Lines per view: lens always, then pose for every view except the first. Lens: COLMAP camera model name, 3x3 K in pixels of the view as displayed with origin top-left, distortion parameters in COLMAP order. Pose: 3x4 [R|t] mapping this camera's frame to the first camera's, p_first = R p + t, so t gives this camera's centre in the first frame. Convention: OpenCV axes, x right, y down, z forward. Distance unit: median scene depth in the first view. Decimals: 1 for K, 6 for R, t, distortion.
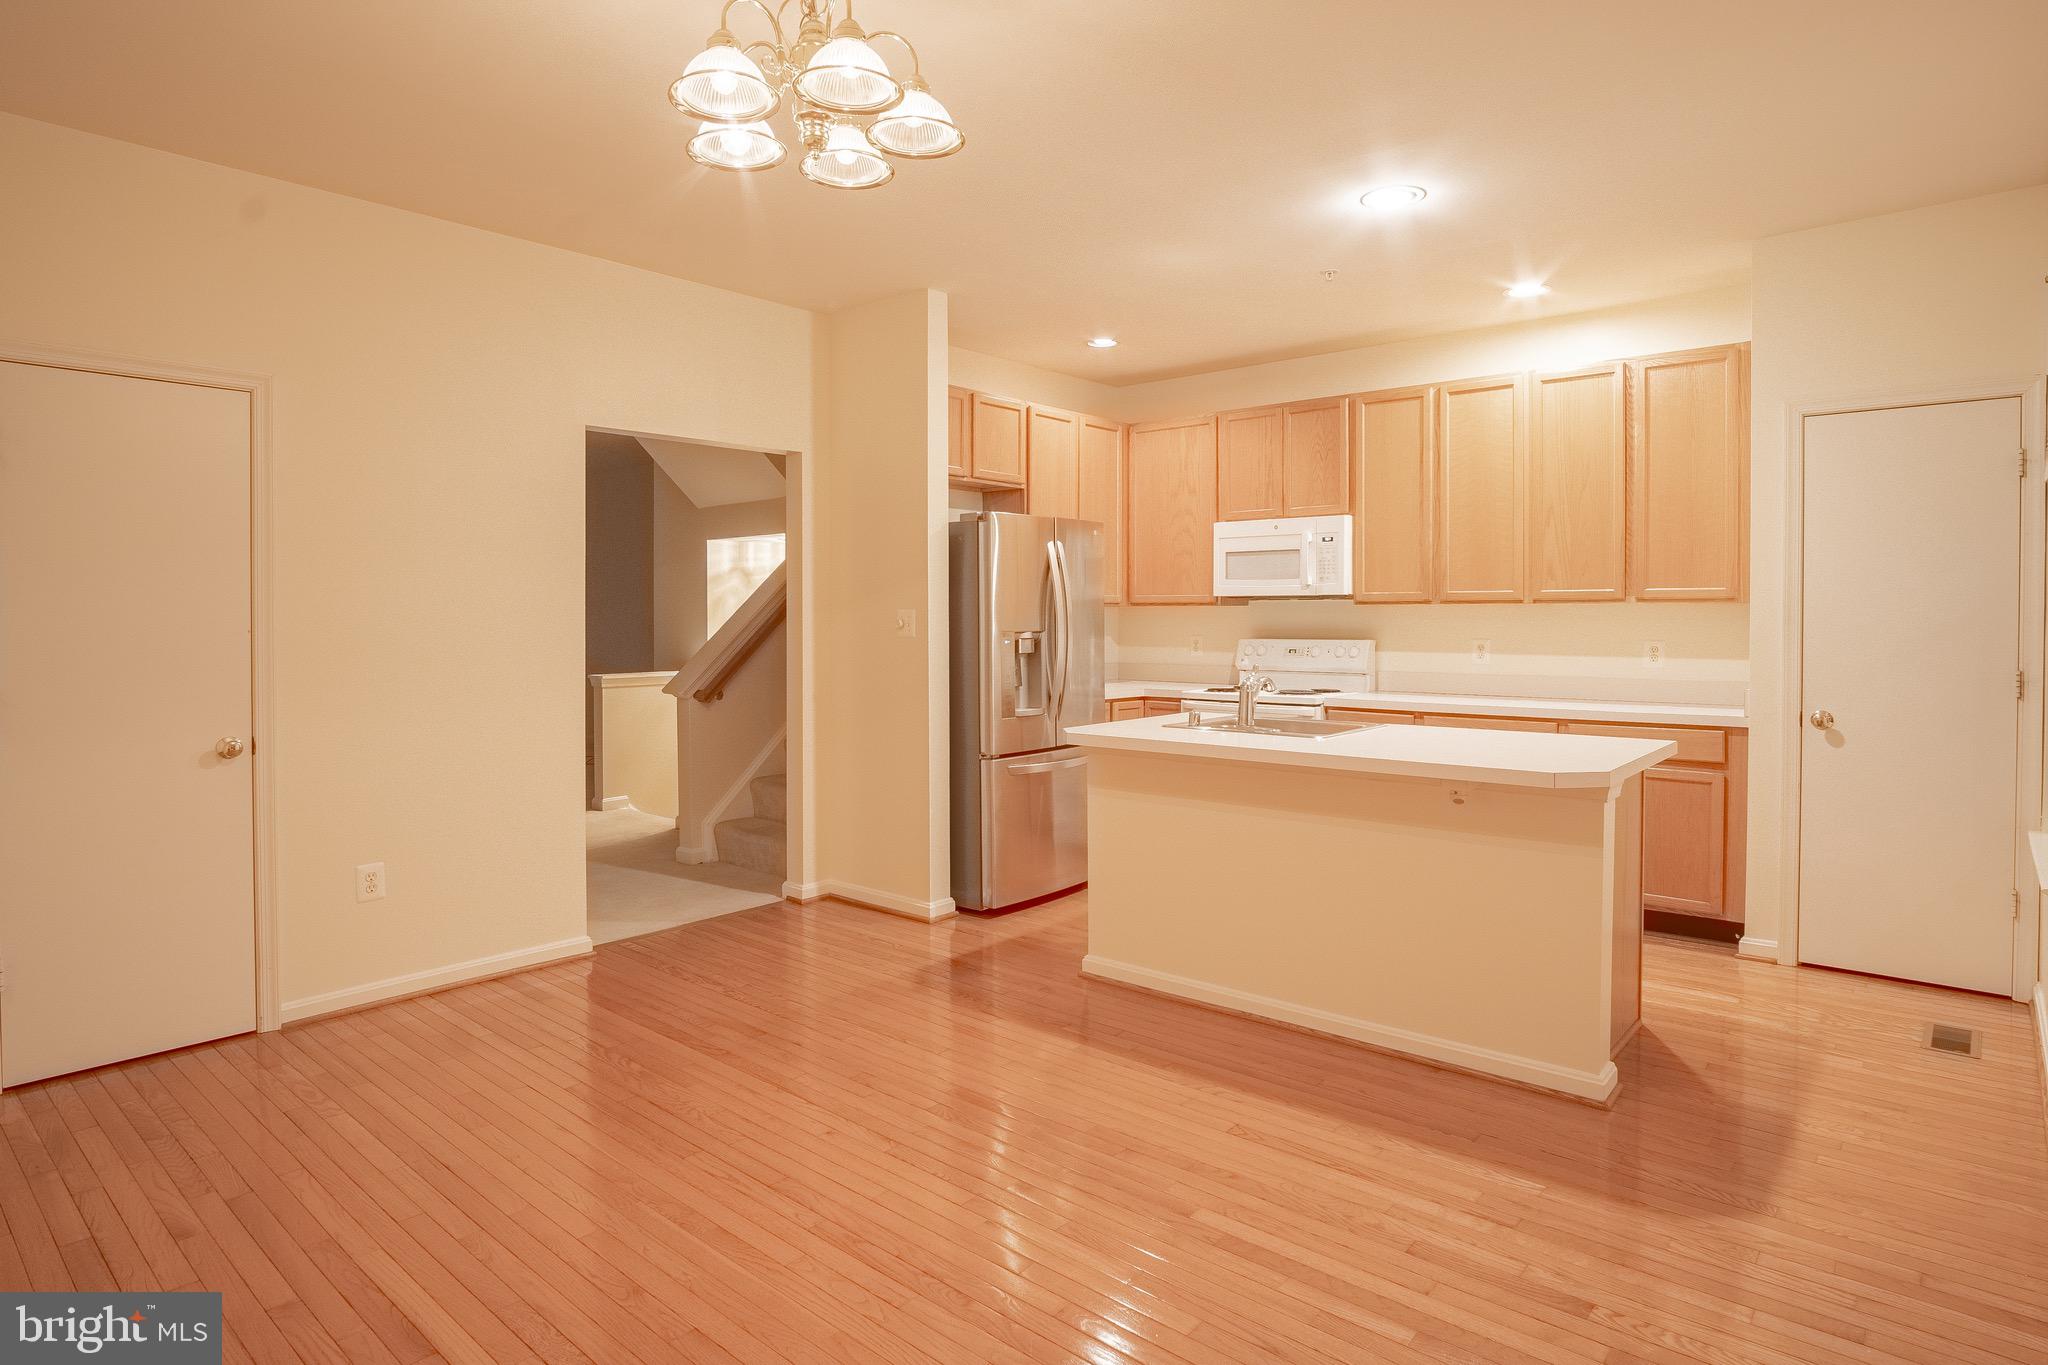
lens RADIAL K [[1108.5, 0, 1013.5], [0, 1108.5, 637.1], [0, 0, 1]] dist [0.002323, -0.000252]
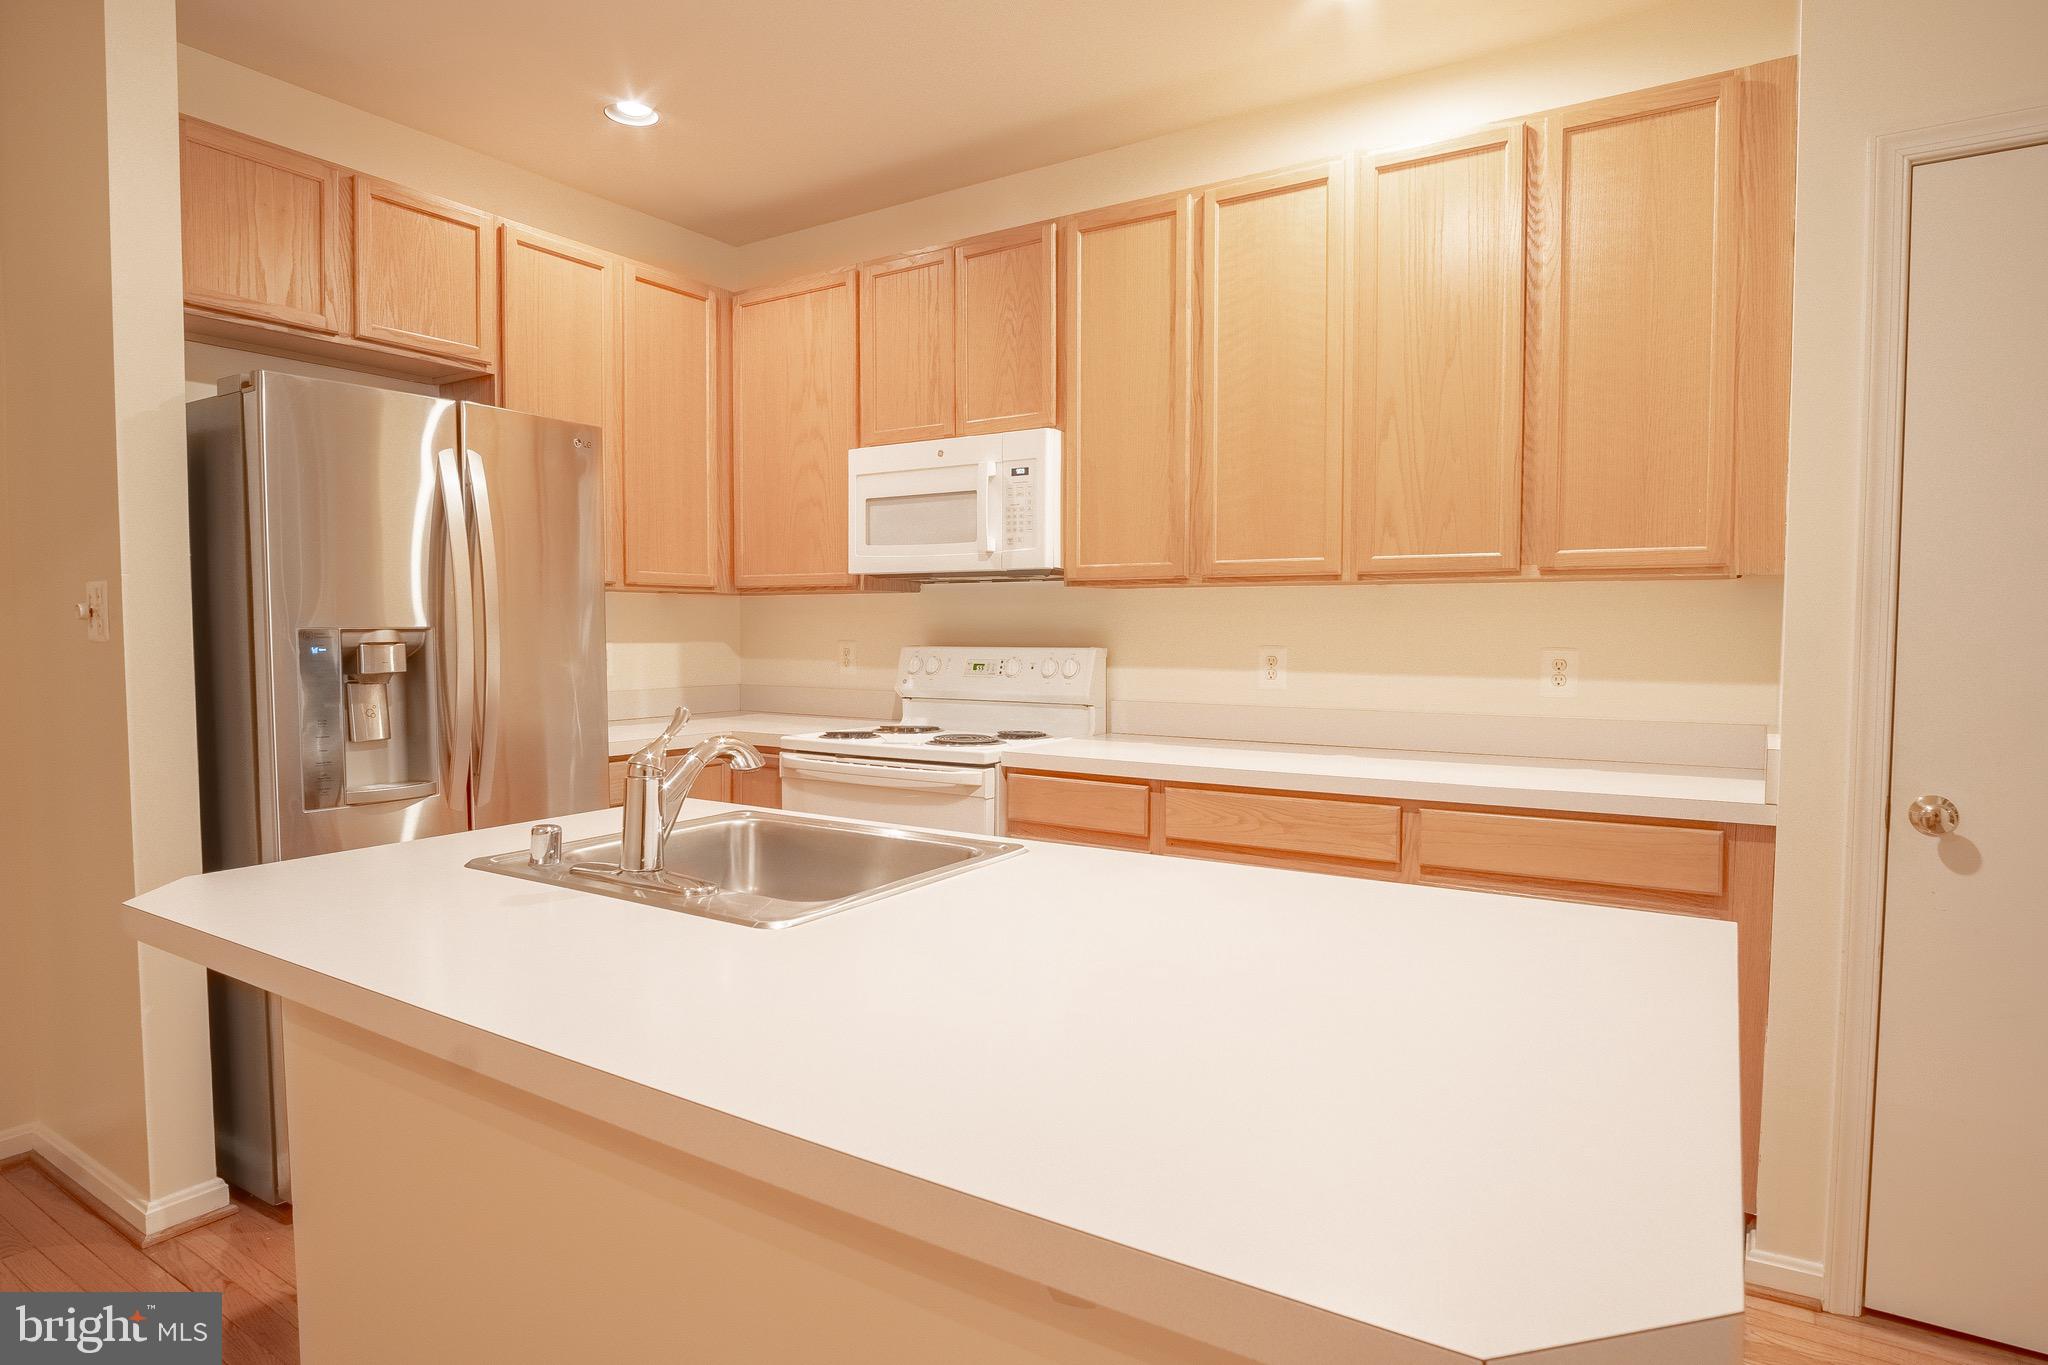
lens RADIAL K [[1125.9, 0, 1024.0], [0, 1125.9, 682.5], [0, 0, 1]] dist [-0.000928, 0.000546]
pose [[0.988467, -0.003315, 0.151401, 0.197111], [-0.001287, 0.999540, 0.030288, 0.002961], [-0.151432, -0.030134, 0.988008, 0.422496]]
